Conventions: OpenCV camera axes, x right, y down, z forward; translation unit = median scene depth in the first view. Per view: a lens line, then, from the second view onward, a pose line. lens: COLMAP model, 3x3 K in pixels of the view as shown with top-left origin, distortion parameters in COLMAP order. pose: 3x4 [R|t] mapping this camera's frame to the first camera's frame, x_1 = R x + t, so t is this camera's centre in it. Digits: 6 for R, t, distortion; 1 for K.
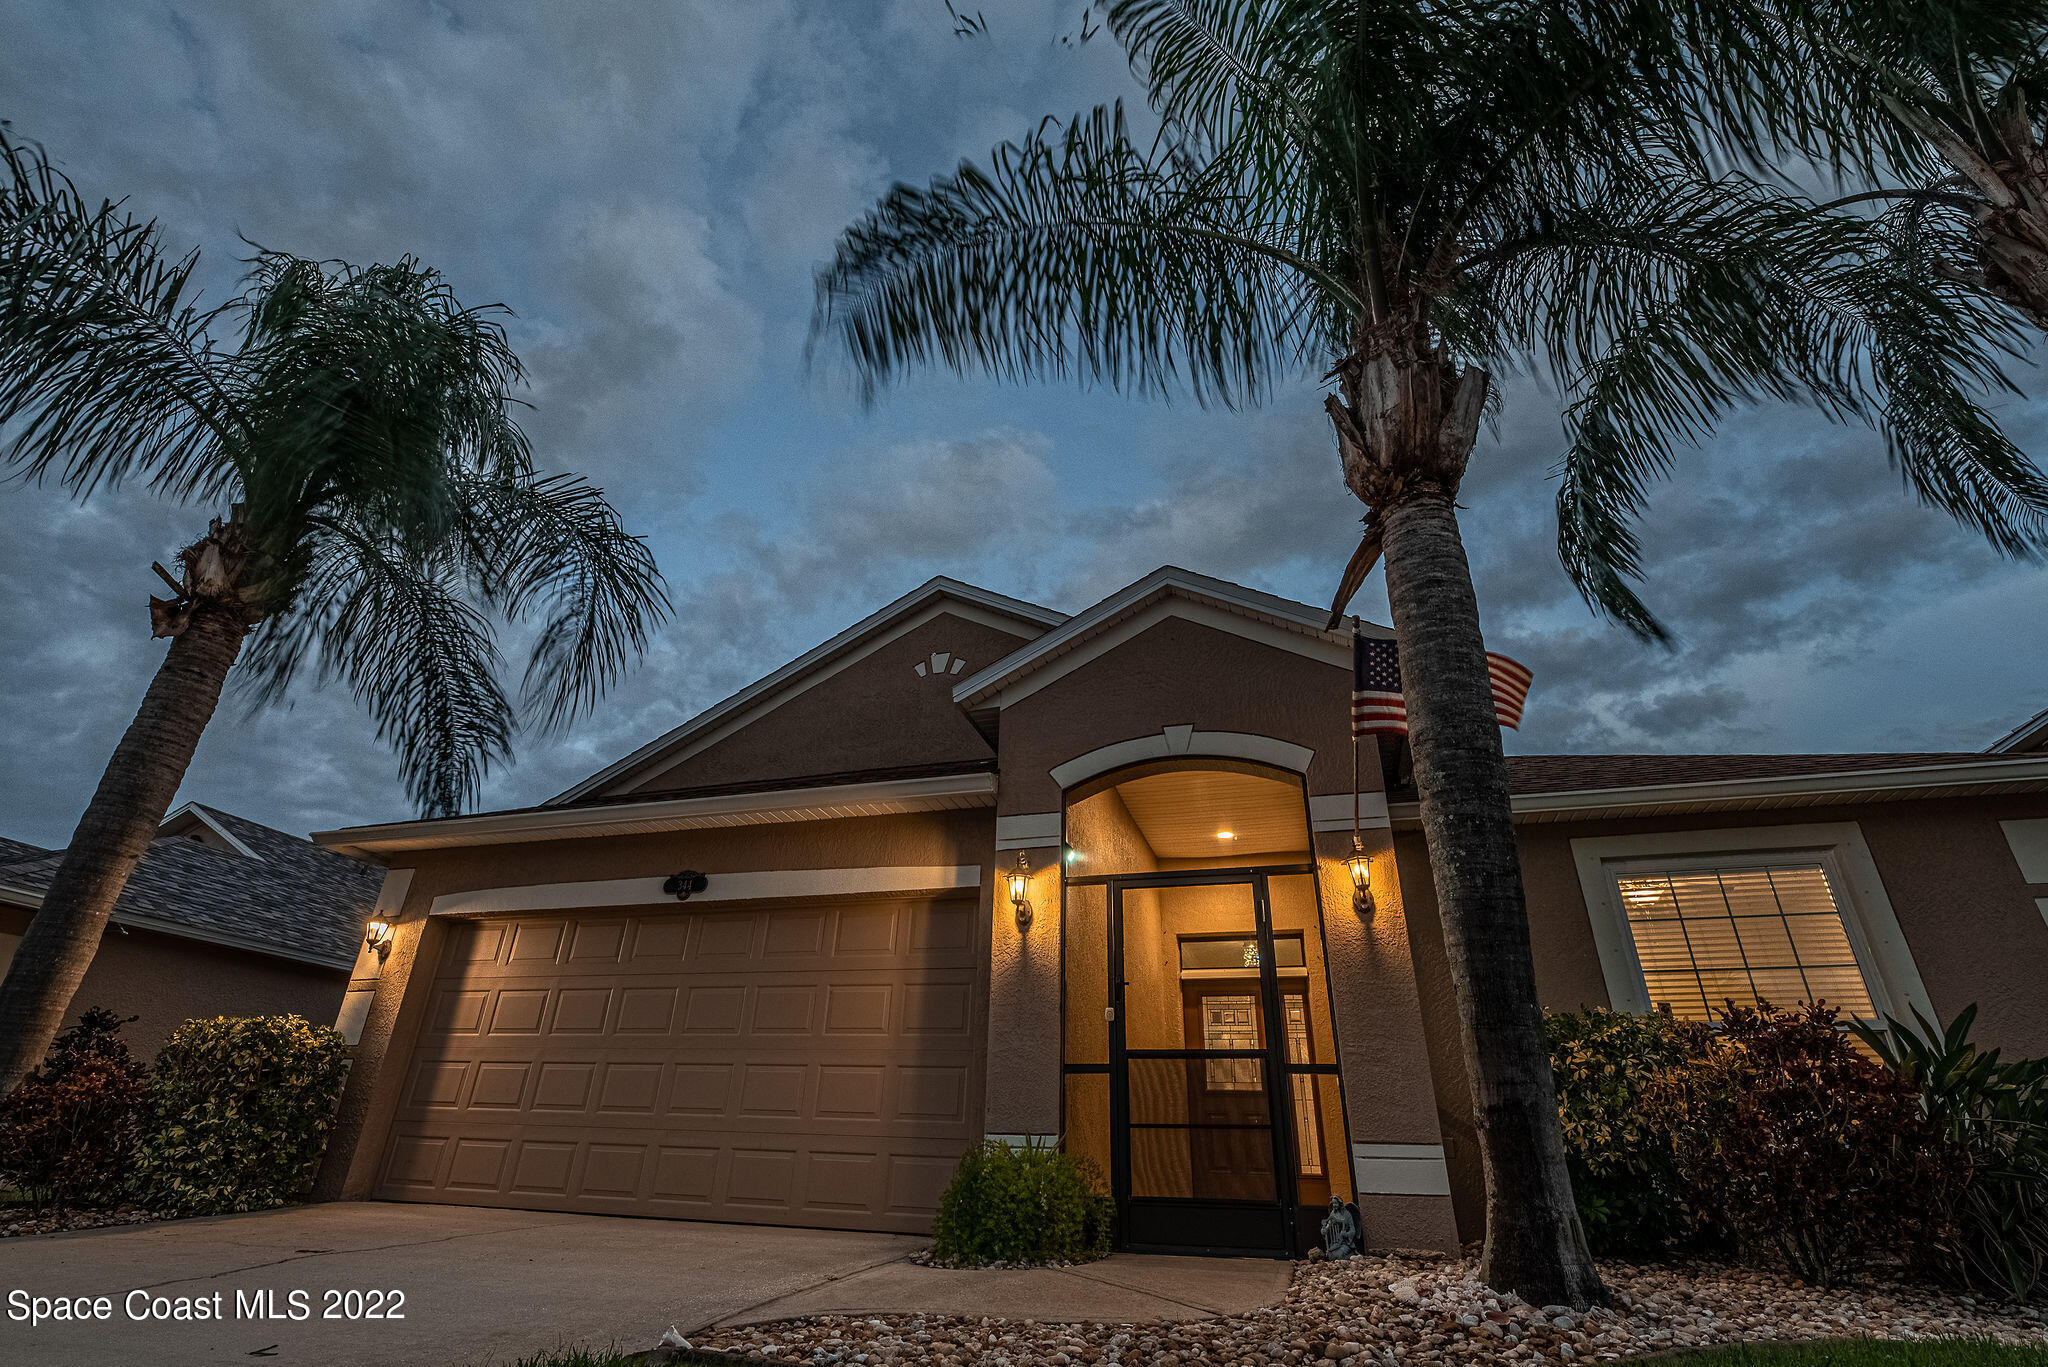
lens RADIAL K [[891.8, 0, 1024.0], [0, 891.8, 683.5], [0, 0, 1]] dist [0.000176, -0.000371]
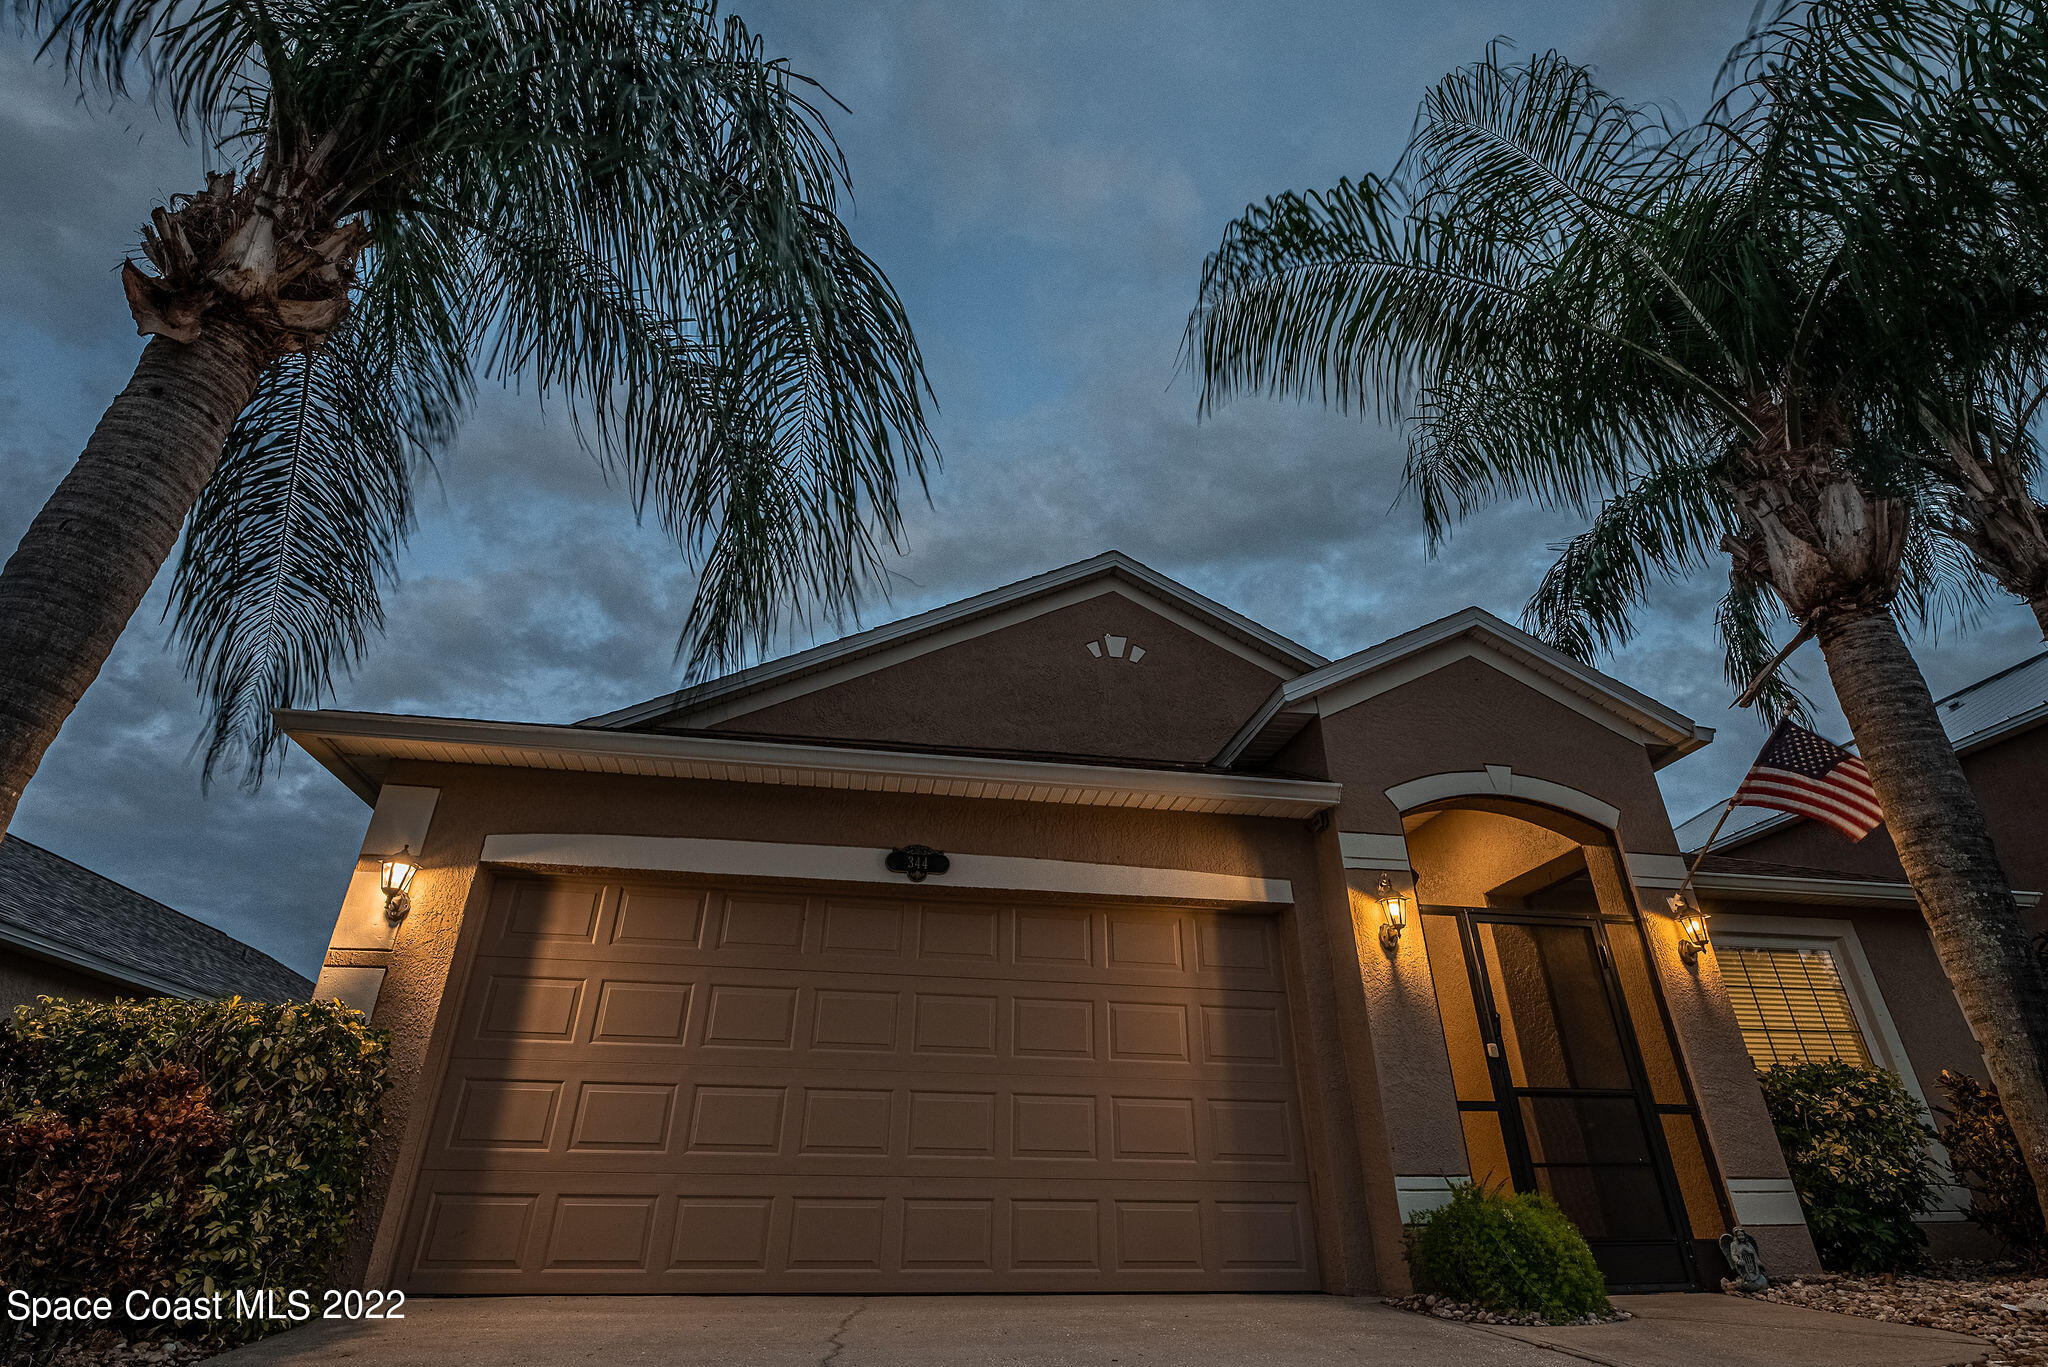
lens RADIAL K [[921.0, 0, 1024.0], [0, 921.0, 683.5], [0, 0, 1]] dist [-0.001308, -0.000505]
pose [[0.900738, 0.190471, 0.390373, -0.679269], [-0.184957, 0.981367, -0.052065, 0.100951], [-0.393016, -0.025305, 0.919183, 0.231637]]
